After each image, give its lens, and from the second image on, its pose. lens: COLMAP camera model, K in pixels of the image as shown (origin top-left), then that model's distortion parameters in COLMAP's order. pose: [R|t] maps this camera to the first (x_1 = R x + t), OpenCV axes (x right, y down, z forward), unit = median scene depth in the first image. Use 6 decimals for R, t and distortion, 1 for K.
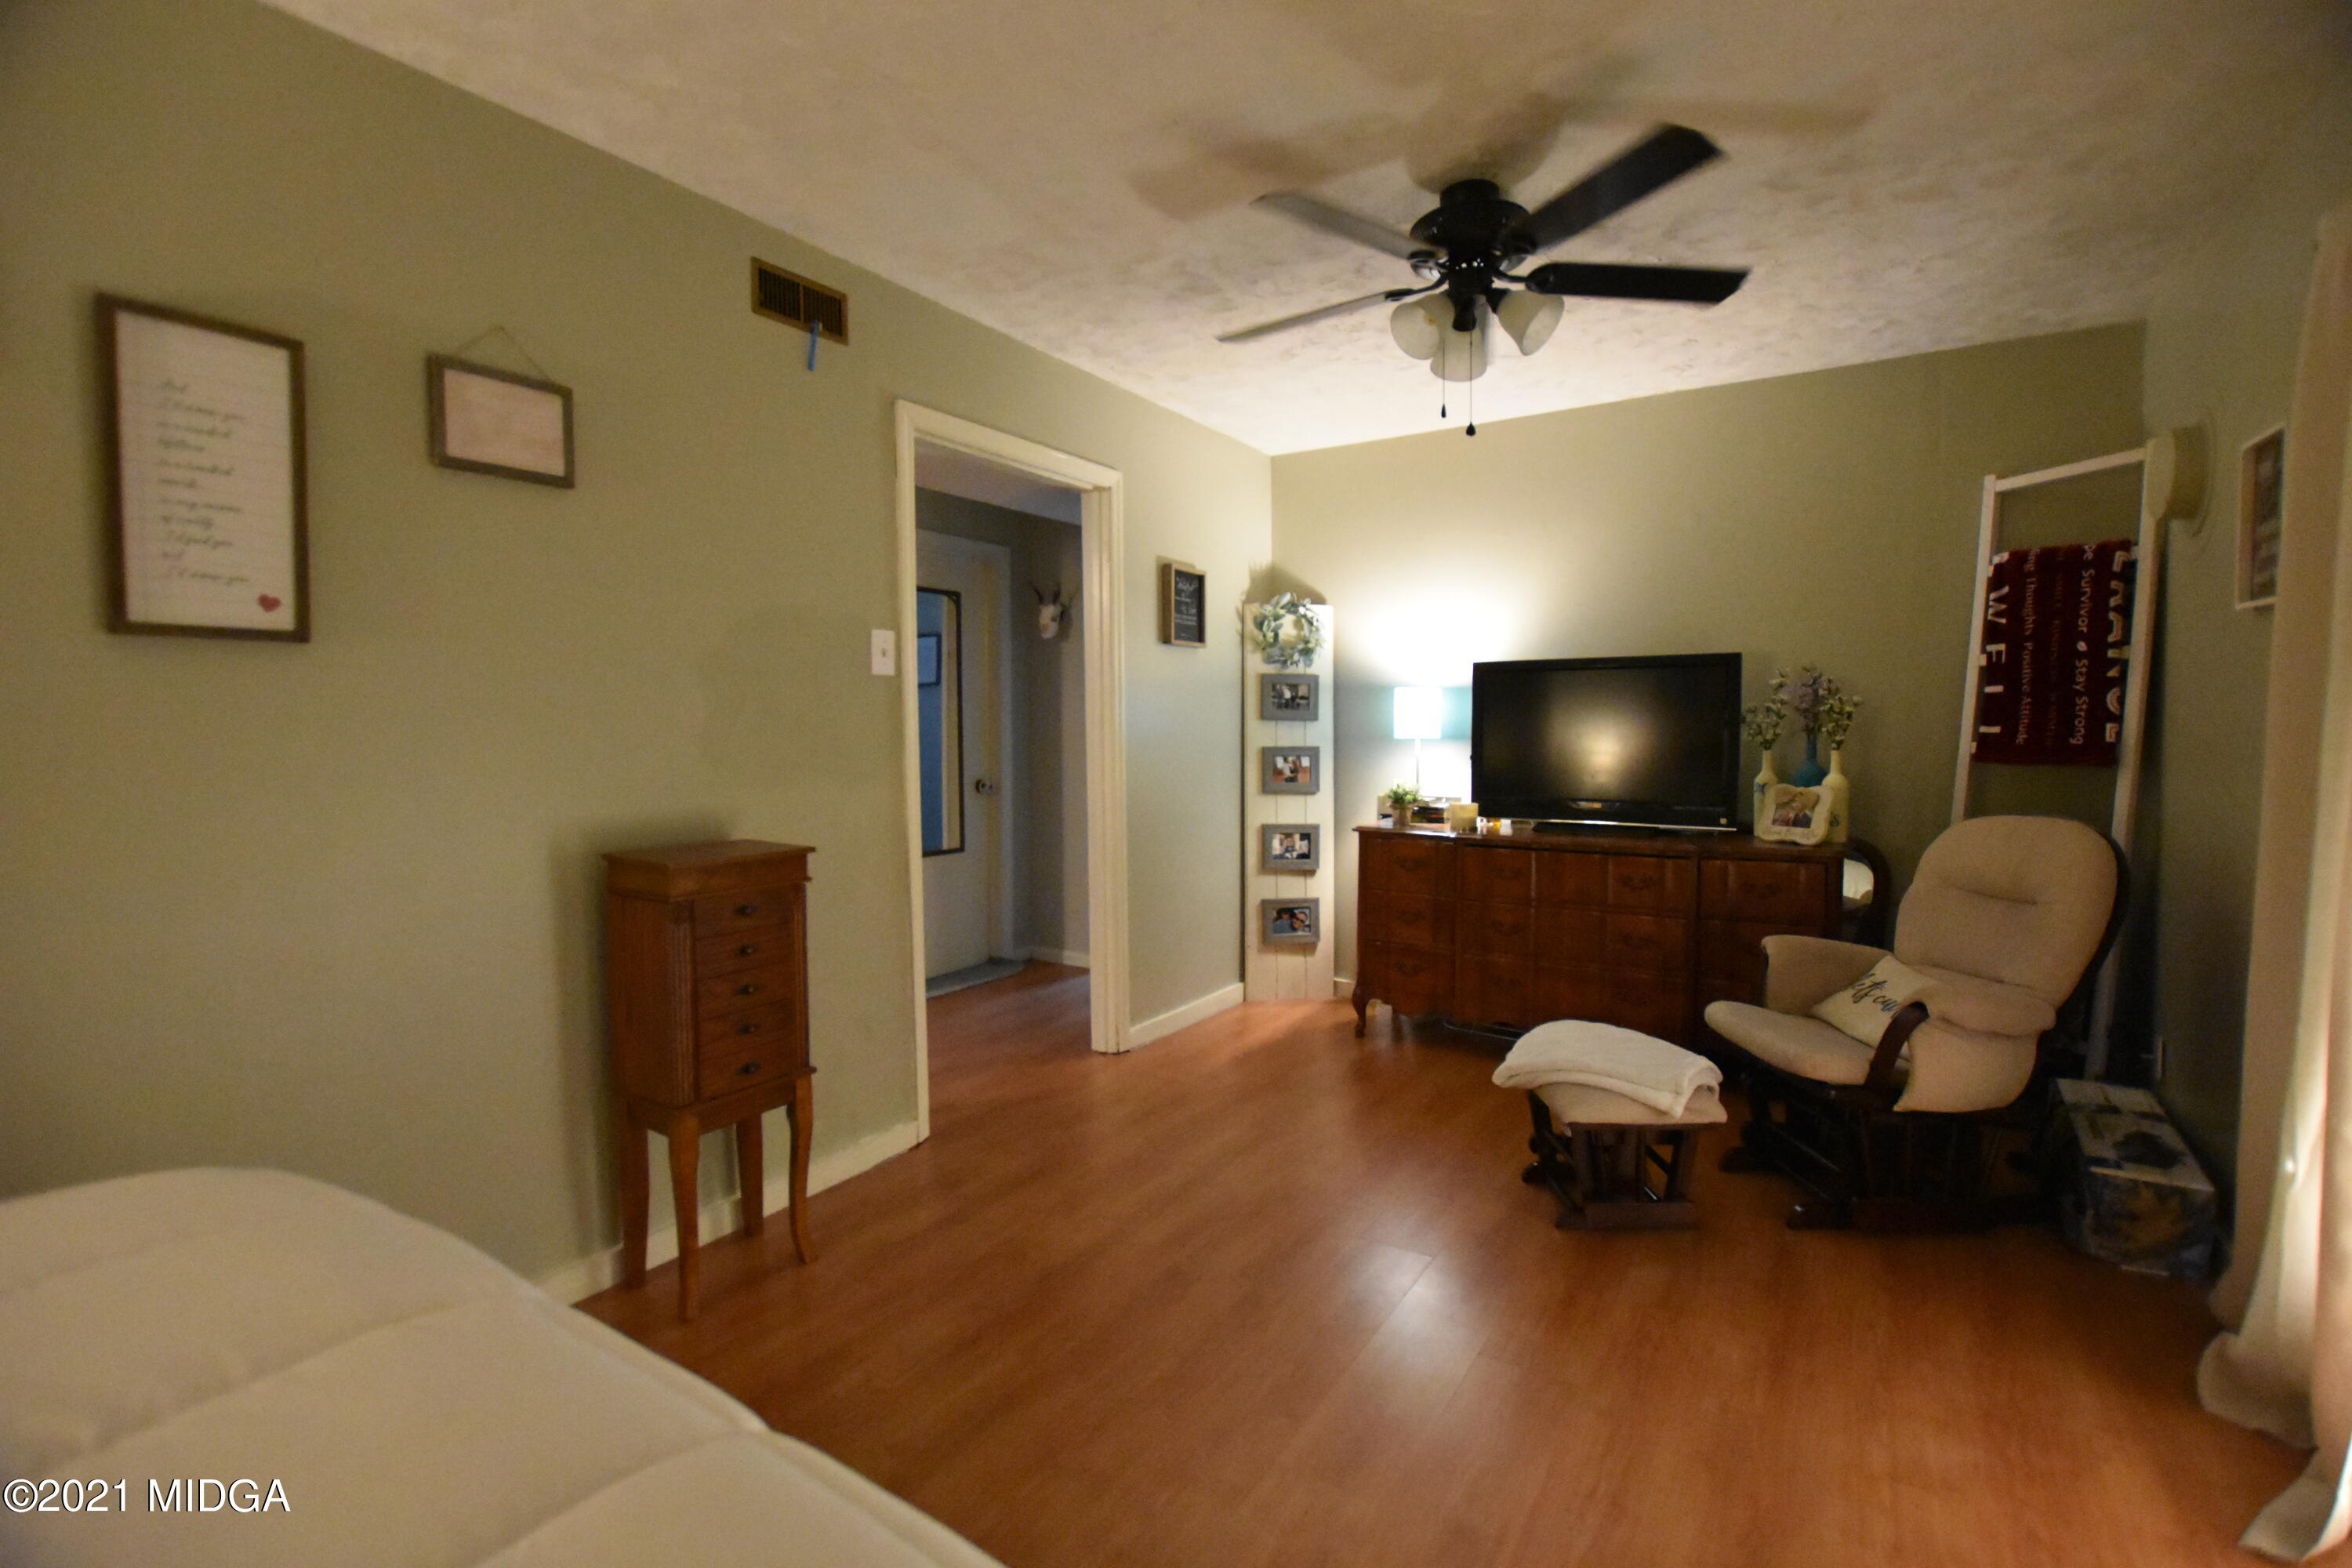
lens RADIAL K [[1035.9, 0, 1169.6], [0, 1035.9, 781.5], [0, 0, 1]] dist [-0.025242, 0.001210]
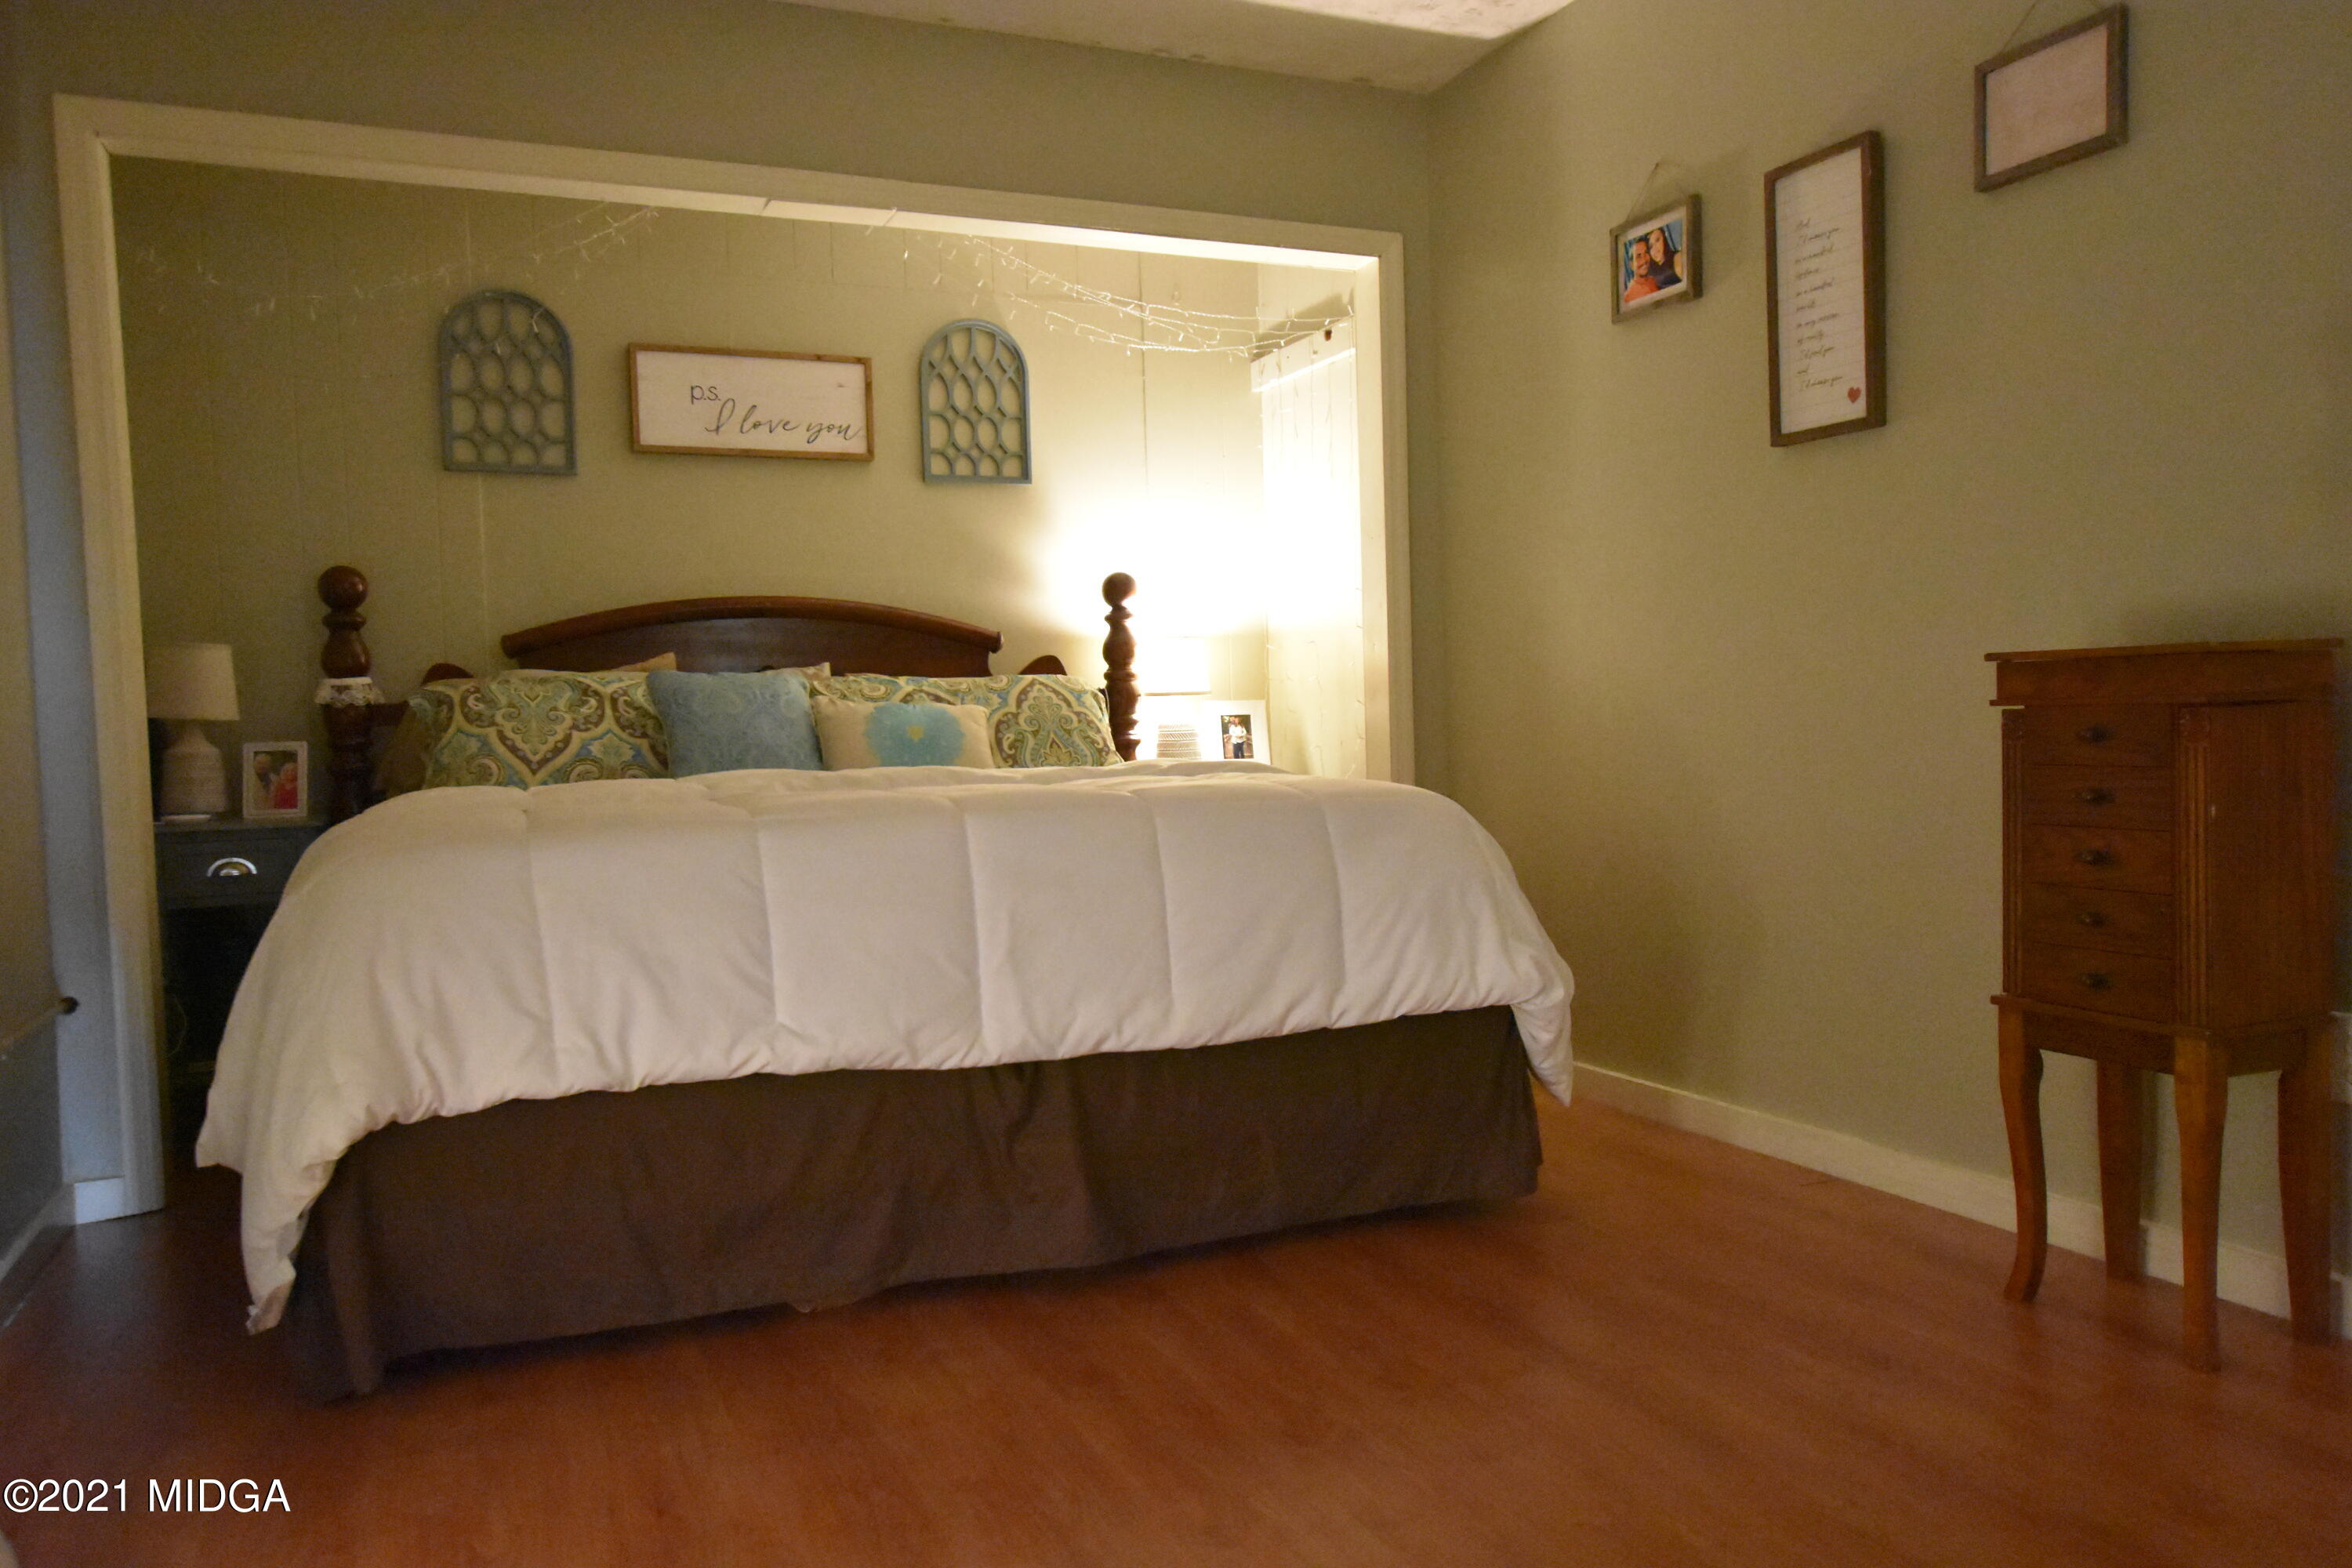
lens RADIAL K [[1724.8, 0, 1163.9], [0, 1724.8, 779.4], [0, 0, 1]] dist [-0.003227, 0.038793]
pose [[-0.538347, 0.046345, -0.841448, 0.912676], [-0.023005, 0.997306, 0.069647, 0.101721], [0.842409, 0.056851, -0.535830, 1.216368]]
